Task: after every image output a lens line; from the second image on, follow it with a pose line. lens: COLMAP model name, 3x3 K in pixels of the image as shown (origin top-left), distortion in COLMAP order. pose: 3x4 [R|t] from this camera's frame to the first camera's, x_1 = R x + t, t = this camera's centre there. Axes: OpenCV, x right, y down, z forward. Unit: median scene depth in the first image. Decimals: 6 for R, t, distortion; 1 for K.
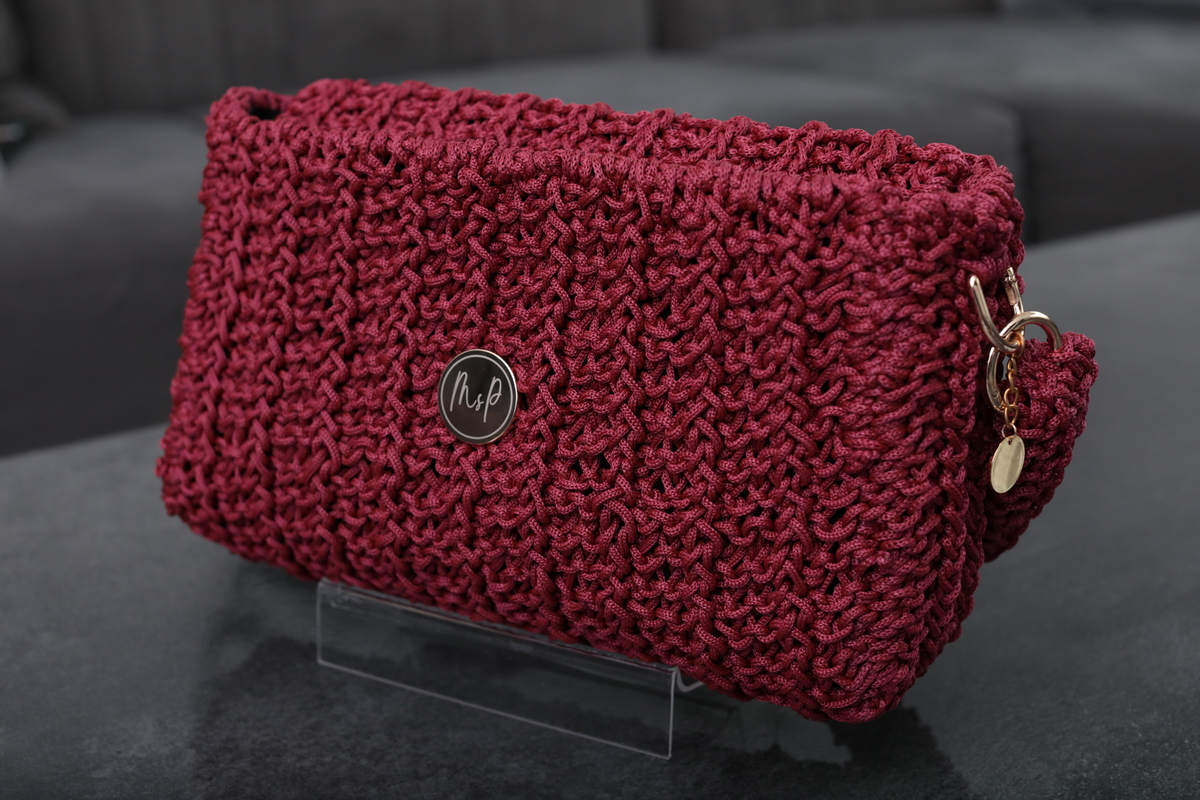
lens RADIAL K [[1787.8, 0, 600.0], [0, 1787.8, 400.0], [0, 0, 1]] dist [-0.128912, -0.004704]
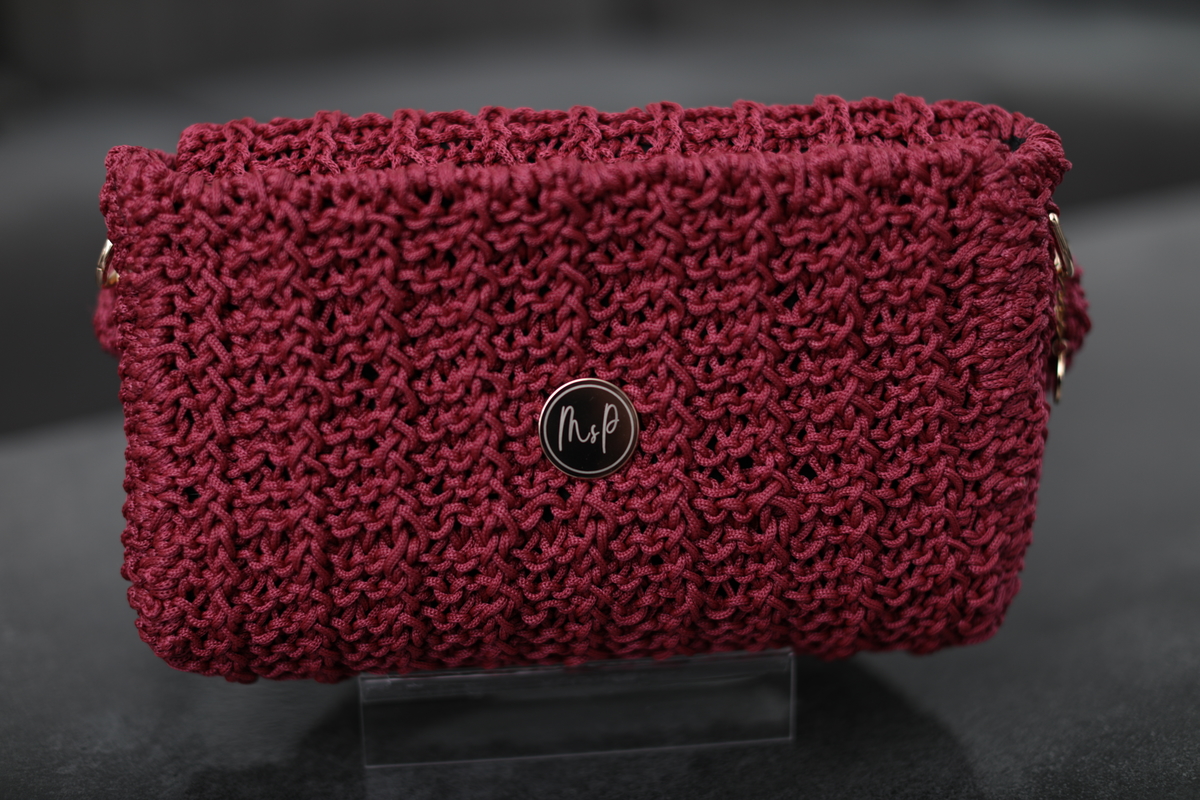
lens RADIAL K [[1714.1, 0, 600.0], [0, 1714.1, 400.0], [0, 0, 1]] dist [-0.130678, -0.024842]
pose [[0.825068, -0.212826, 0.523419, -0.546831], [0.202946, 0.976157, 0.077007, -0.087062], [-0.527328, 0.042690, 0.848589, 0.234727]]
